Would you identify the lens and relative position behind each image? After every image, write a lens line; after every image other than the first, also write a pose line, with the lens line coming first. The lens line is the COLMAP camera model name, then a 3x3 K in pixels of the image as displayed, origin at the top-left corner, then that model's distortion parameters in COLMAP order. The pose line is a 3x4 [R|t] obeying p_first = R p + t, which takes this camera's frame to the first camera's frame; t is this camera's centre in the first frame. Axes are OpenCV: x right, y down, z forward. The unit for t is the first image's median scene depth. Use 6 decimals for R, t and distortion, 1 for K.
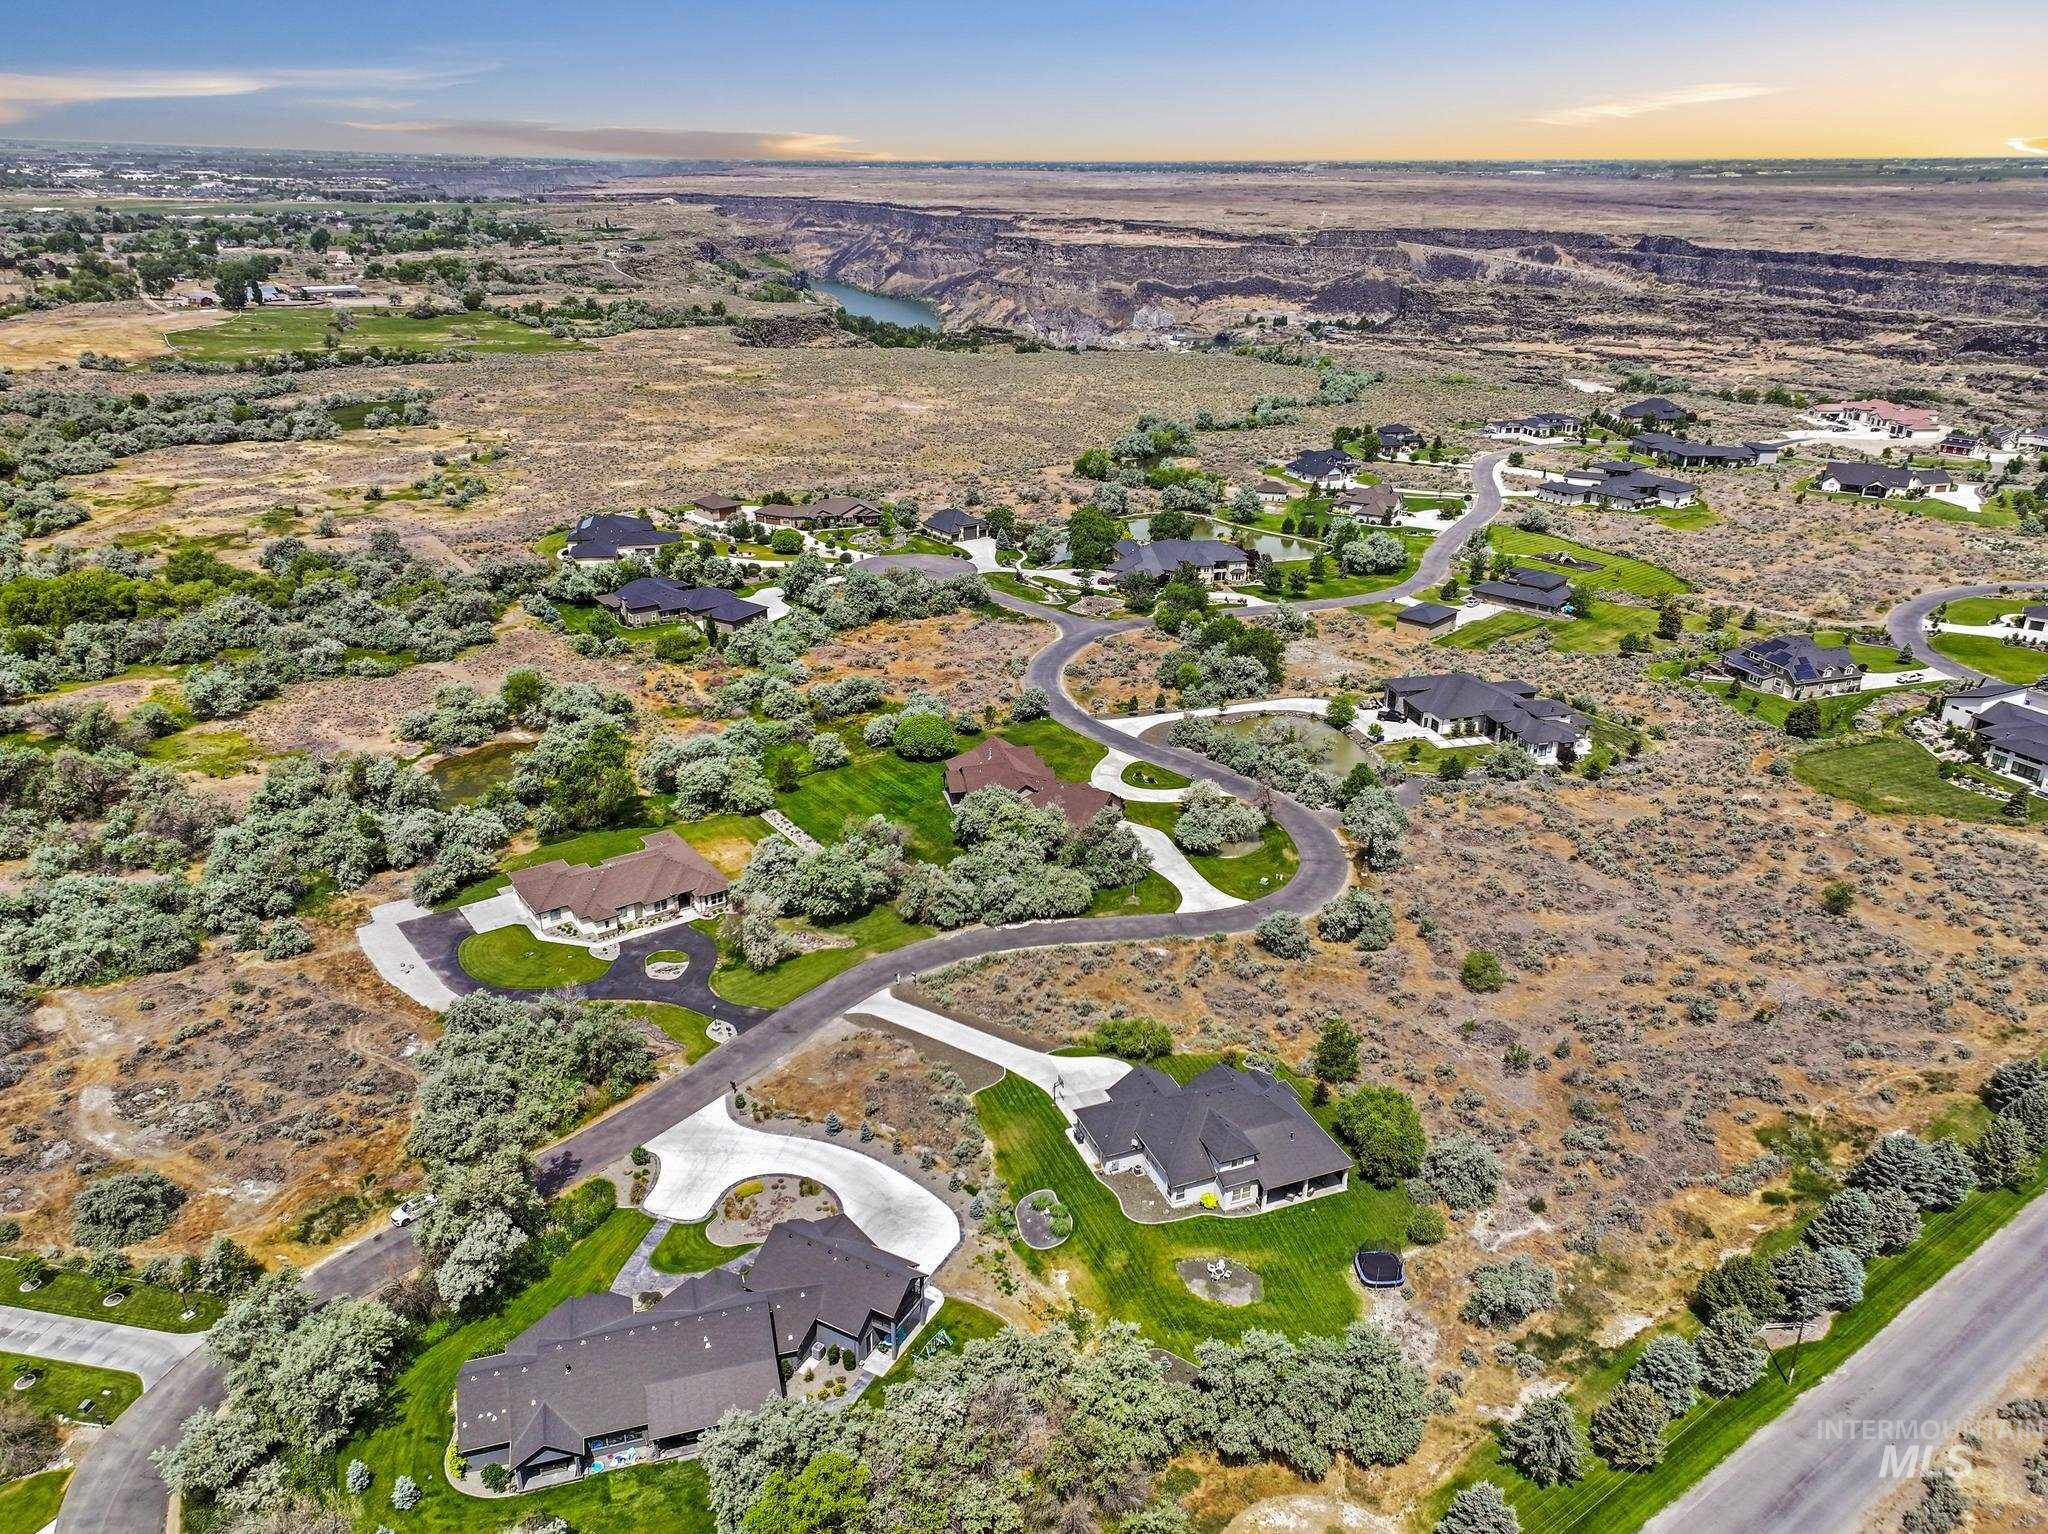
lens RADIAL K [[1455.9, 0, 1024.4], [0, 1455.9, 789.1], [0, 0, 1]] dist [0.001447, 0.017643]
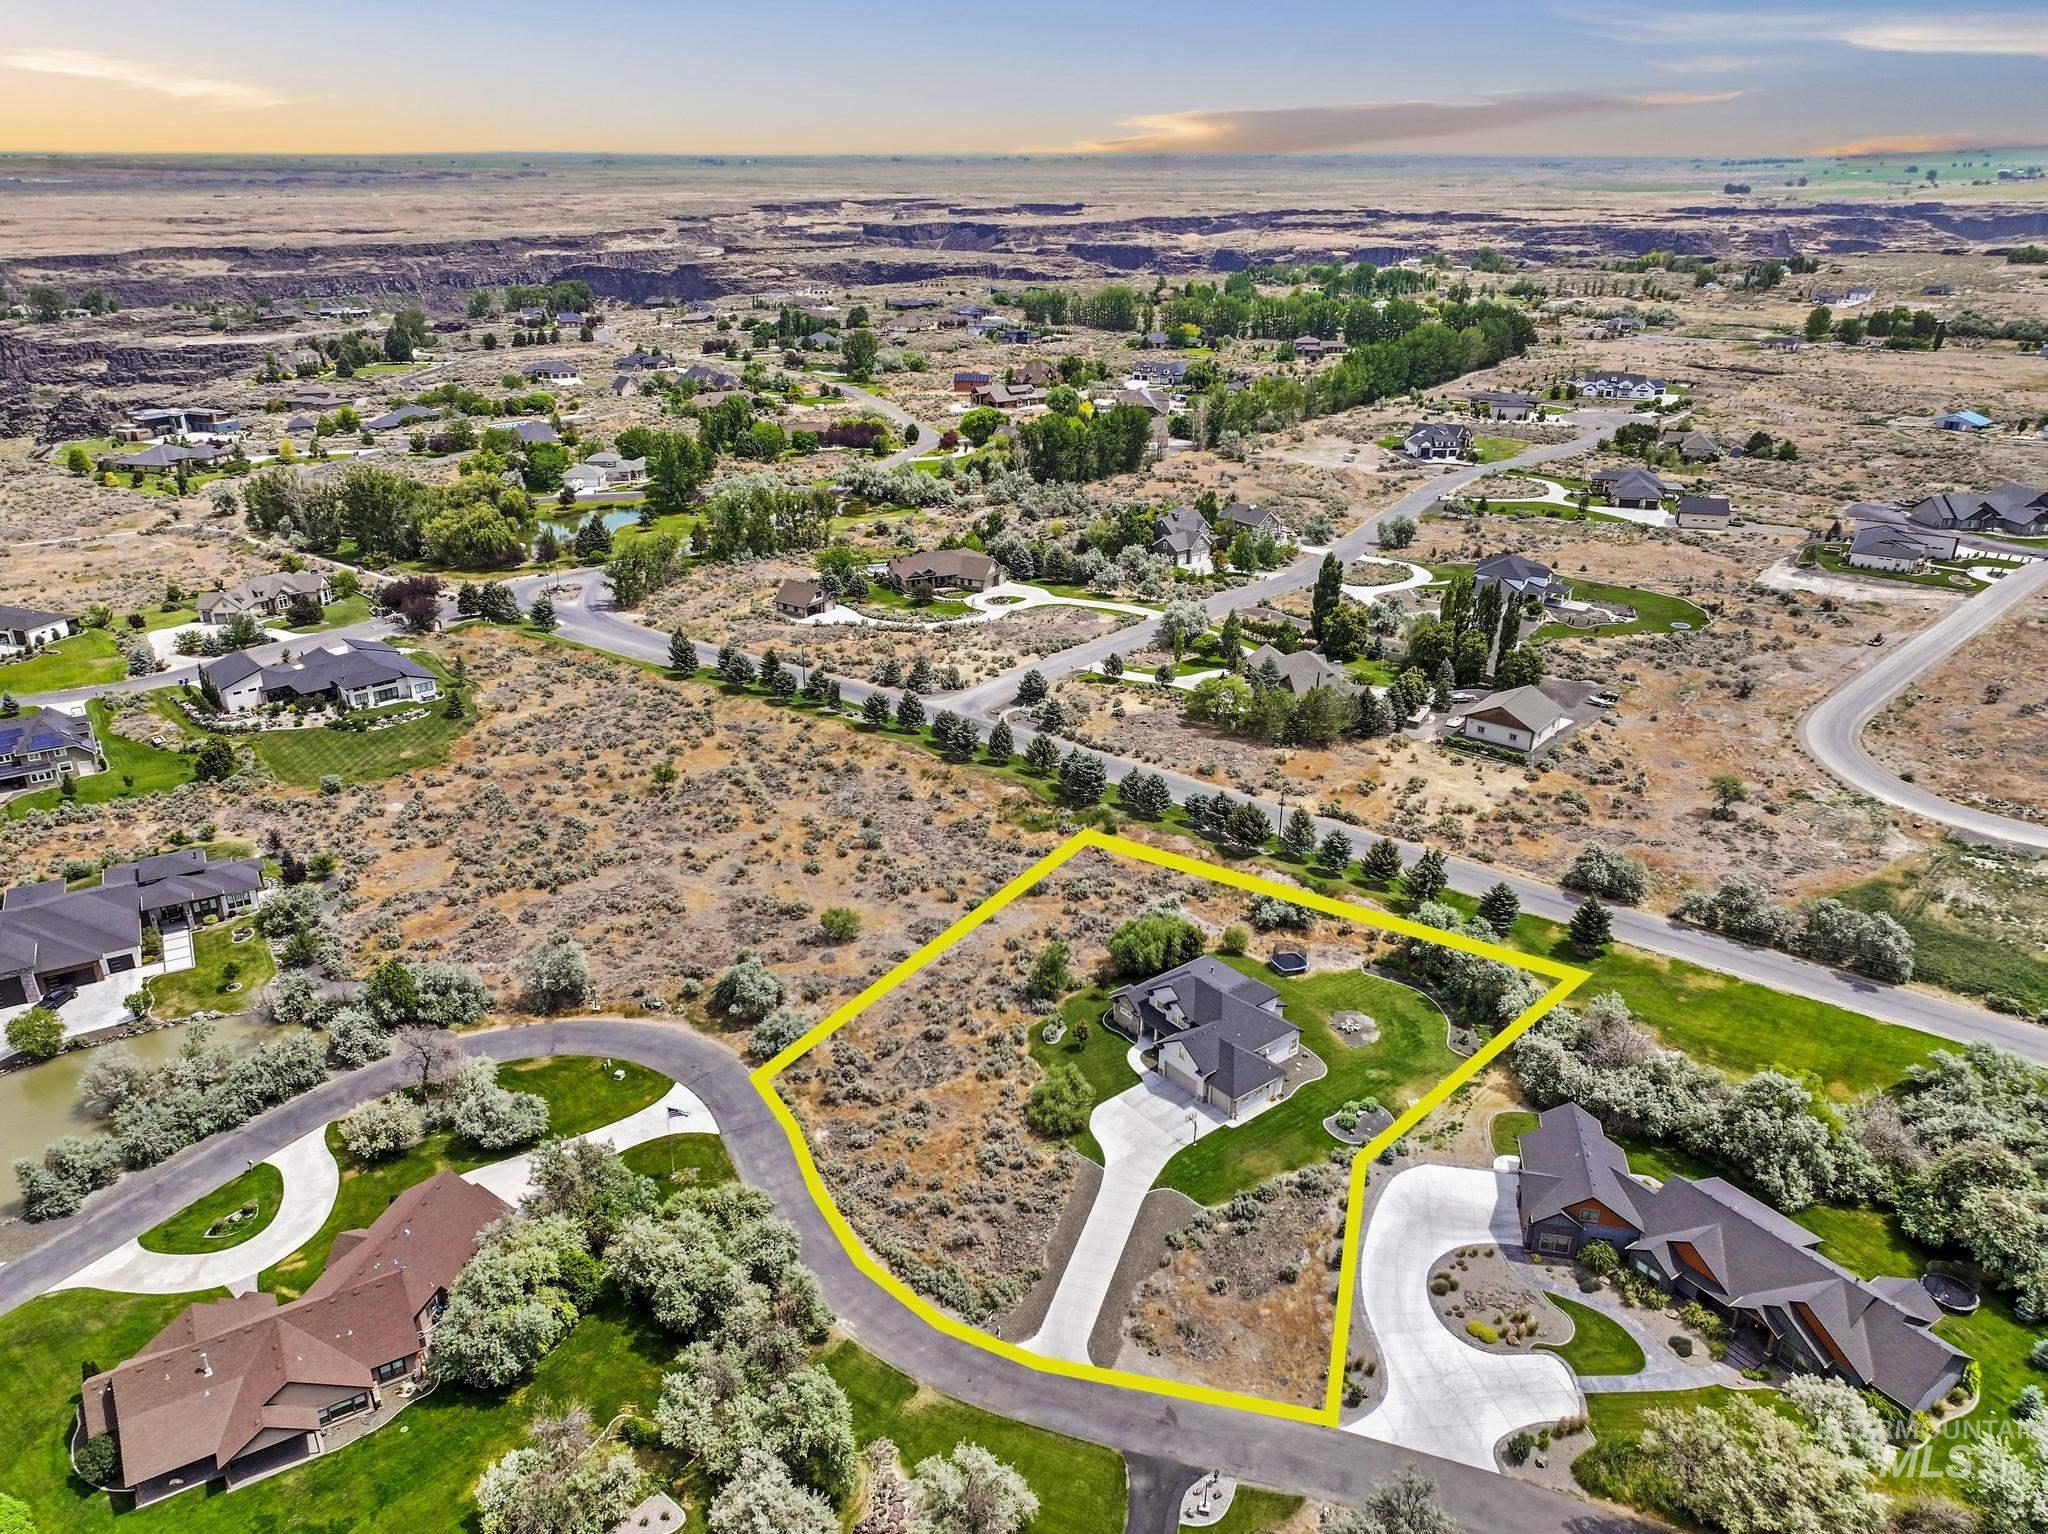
lens RADIAL K [[1455.9, 0, 1012.4], [0, 1455.9, 748.8], [0, 0, 1]] dist [0.001447, 0.017643]
pose [[-0.283578, -0.370301, 0.884568, -0.228629], [0.381541, 0.802710, 0.458349, -0.155685], [-0.879779, 0.467476, -0.086346, 0.353218]]
